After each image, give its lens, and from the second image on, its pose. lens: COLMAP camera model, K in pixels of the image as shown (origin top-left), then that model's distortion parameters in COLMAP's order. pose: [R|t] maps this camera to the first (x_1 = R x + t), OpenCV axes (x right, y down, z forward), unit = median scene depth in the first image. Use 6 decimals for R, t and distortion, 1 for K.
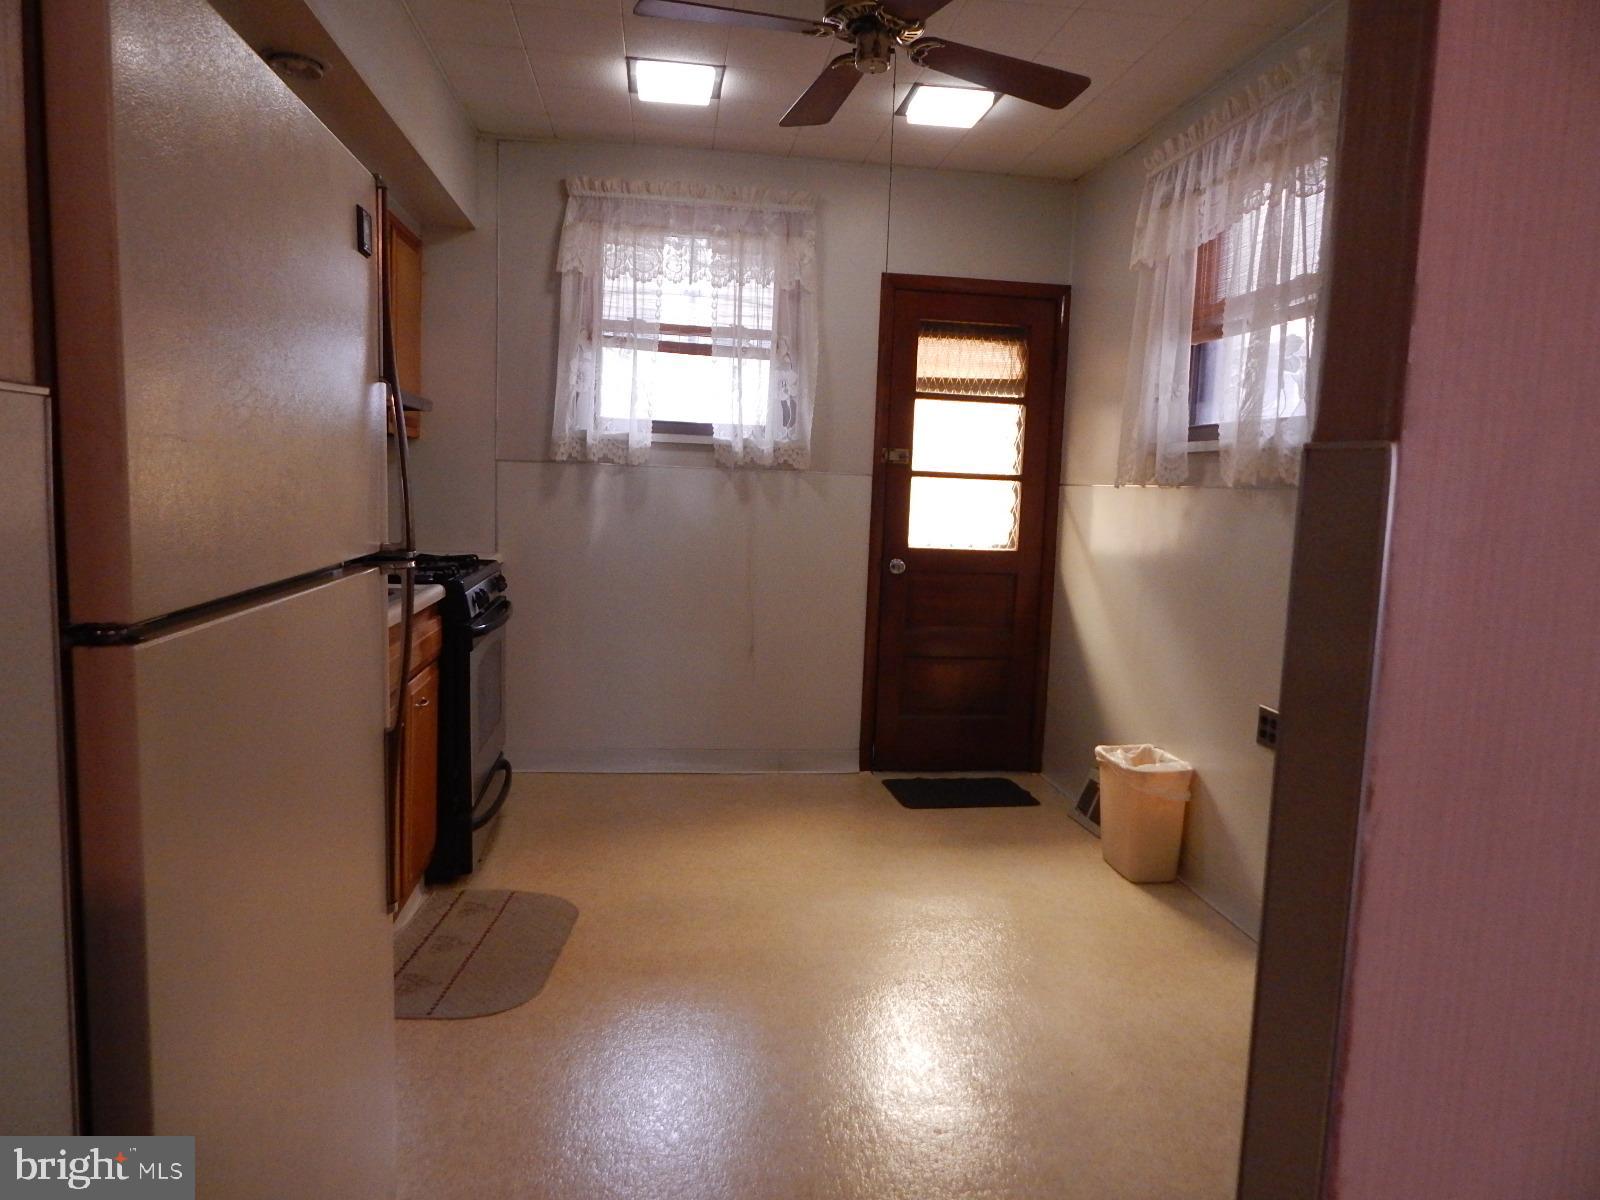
lens RADIAL K [[1032.1, 0, 810.3], [0, 1032.1, 603.2], [0, 0, 1]] dist [-0.001877, -0.005946]
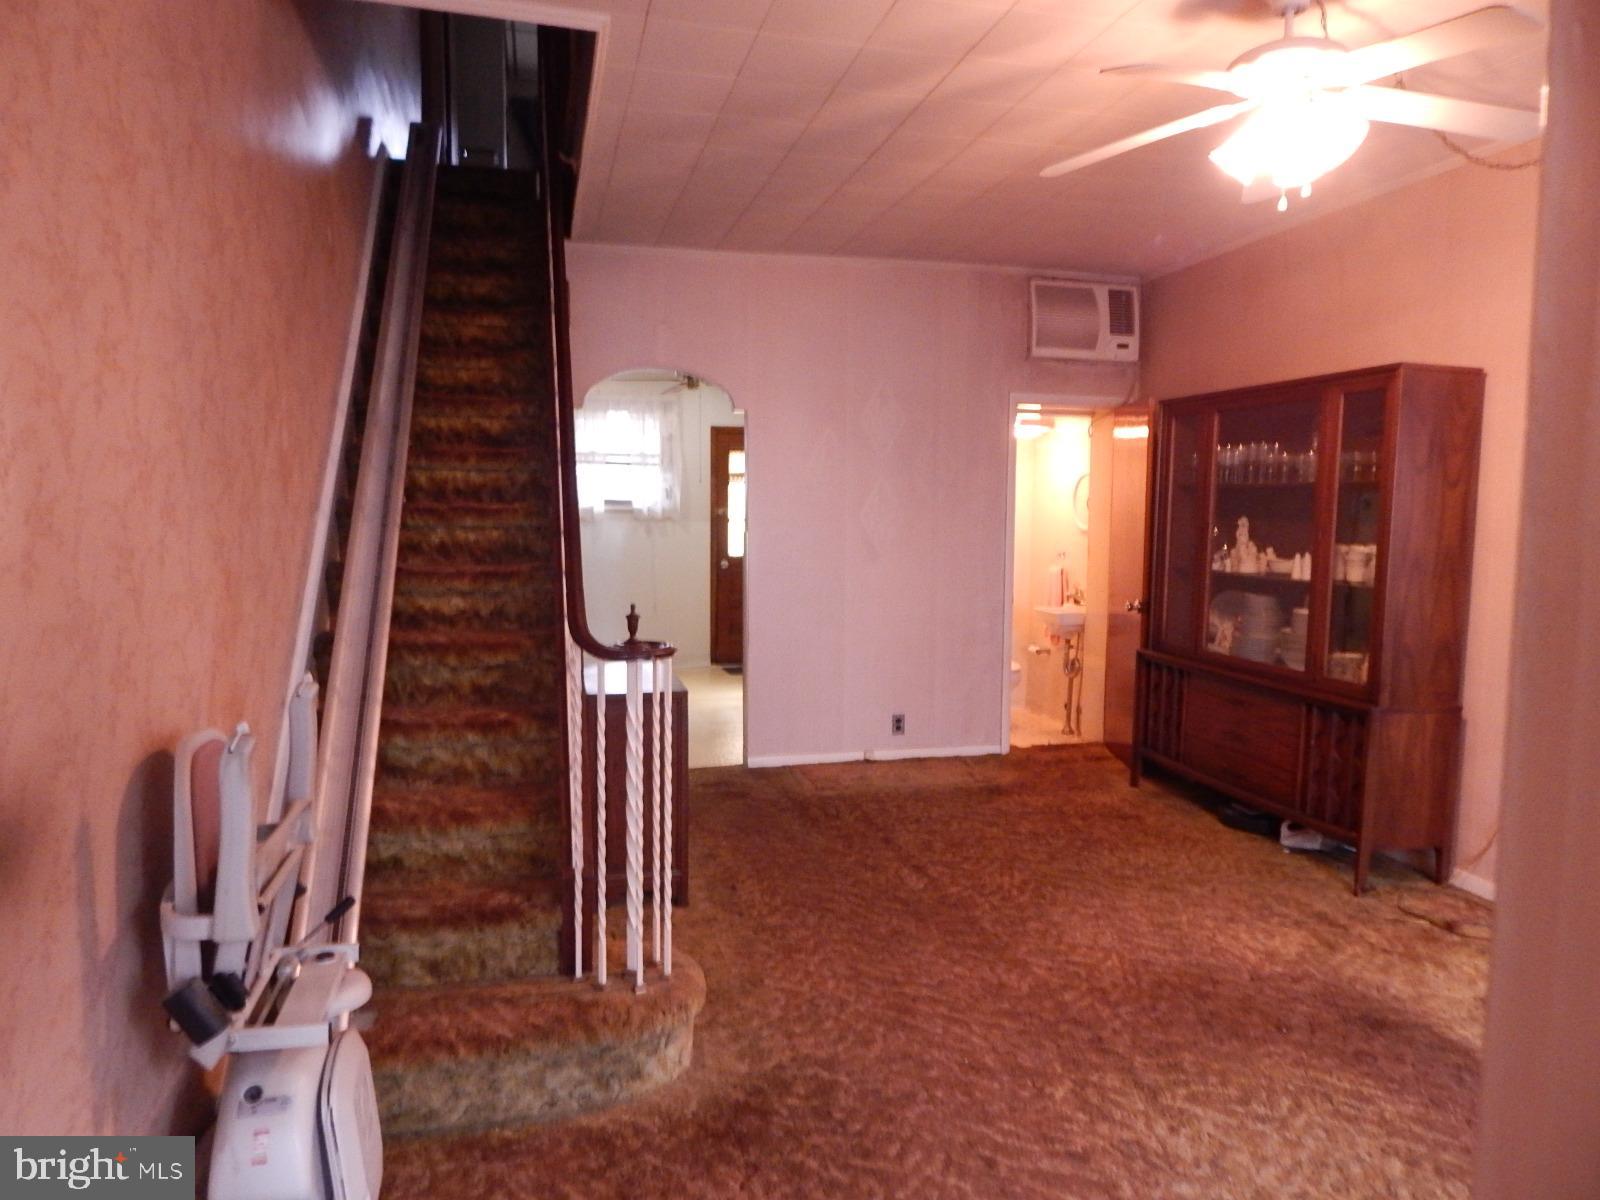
lens RADIAL K [[1032.1, 0, 801.1], [0, 1032.1, 600.6], [0, 0, 1]] dist [-0.001877, -0.005946]
pose [[0.993688, -0.041530, 0.104206, 0.019269], [0.045128, 0.998455, -0.032410, 0.116227], [-0.102699, 0.036908, 0.994027, -1.129466]]
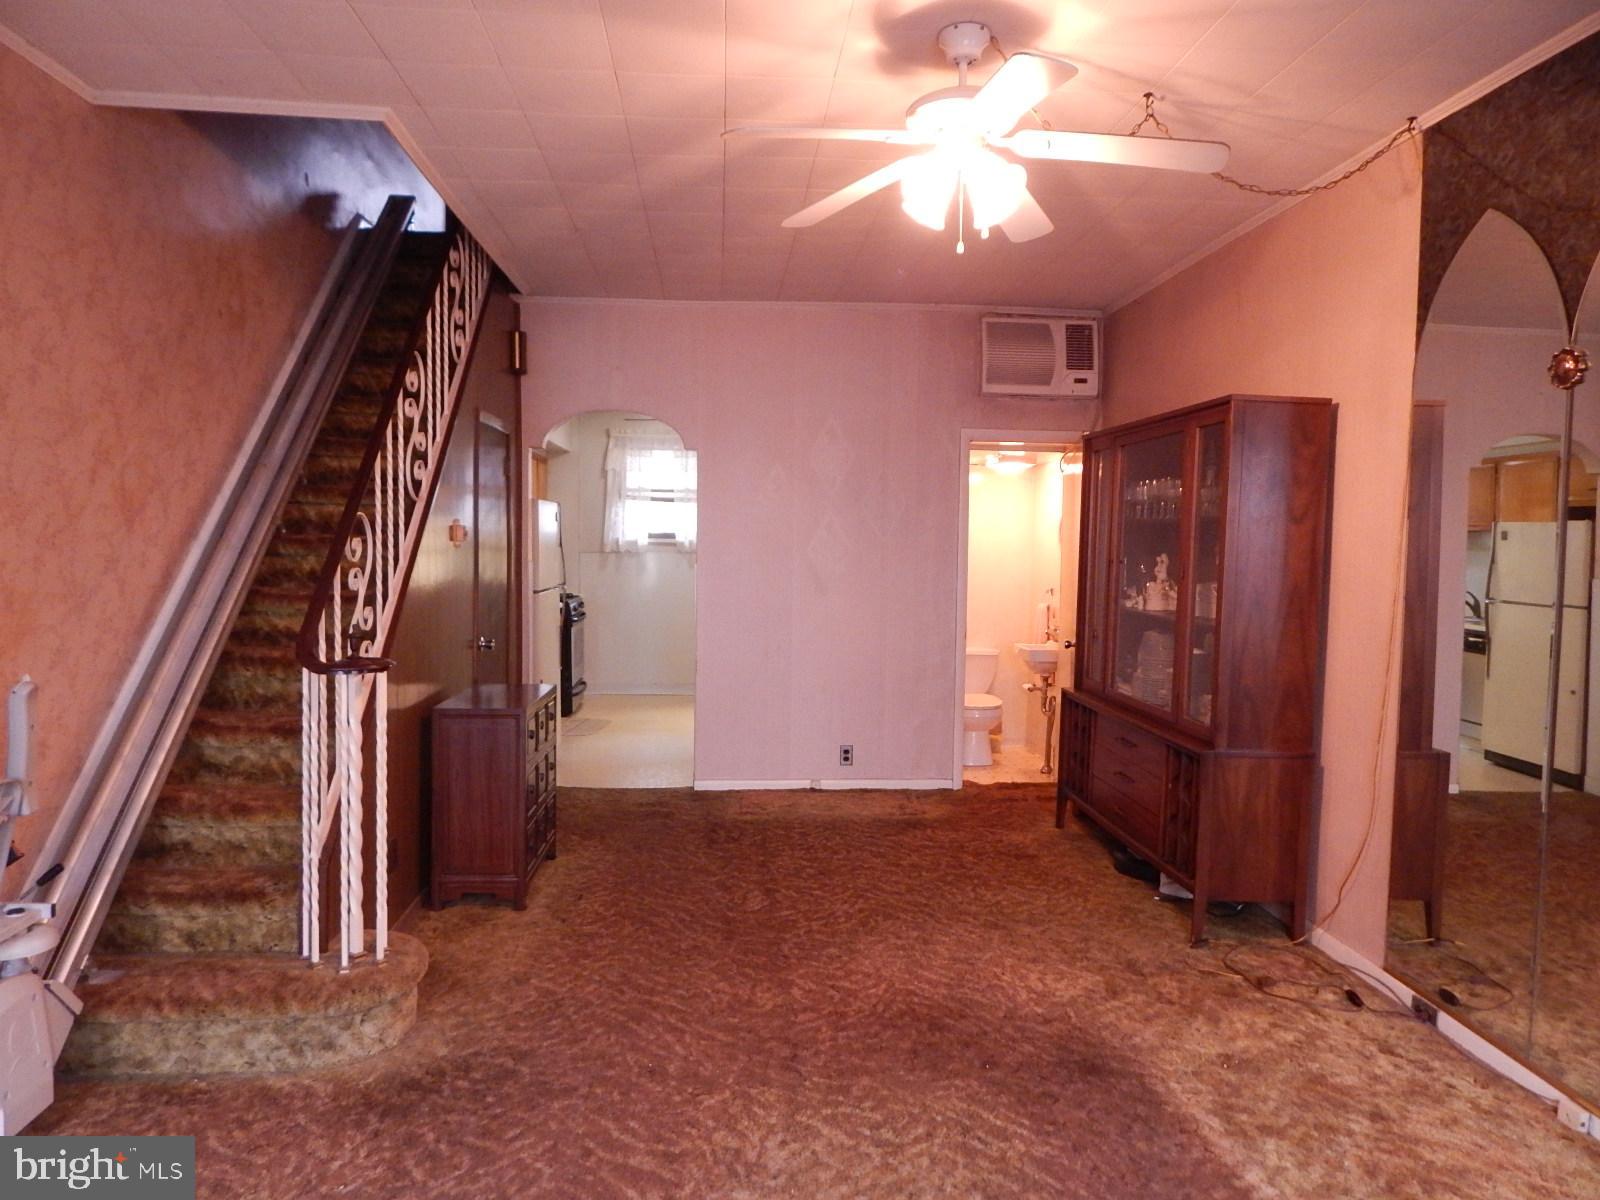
lens RADIAL K [[1032.1, 0, 806.1], [0, 1032.1, 602.4], [0, 0, 1]] dist [-0.001877, -0.005946]
pose [[0.998002, -0.021955, -0.059251, 0.313339], [0.017795, 0.997399, -0.069844, 0.132415], [0.060630, 0.068650, 0.995797, -1.176514]]
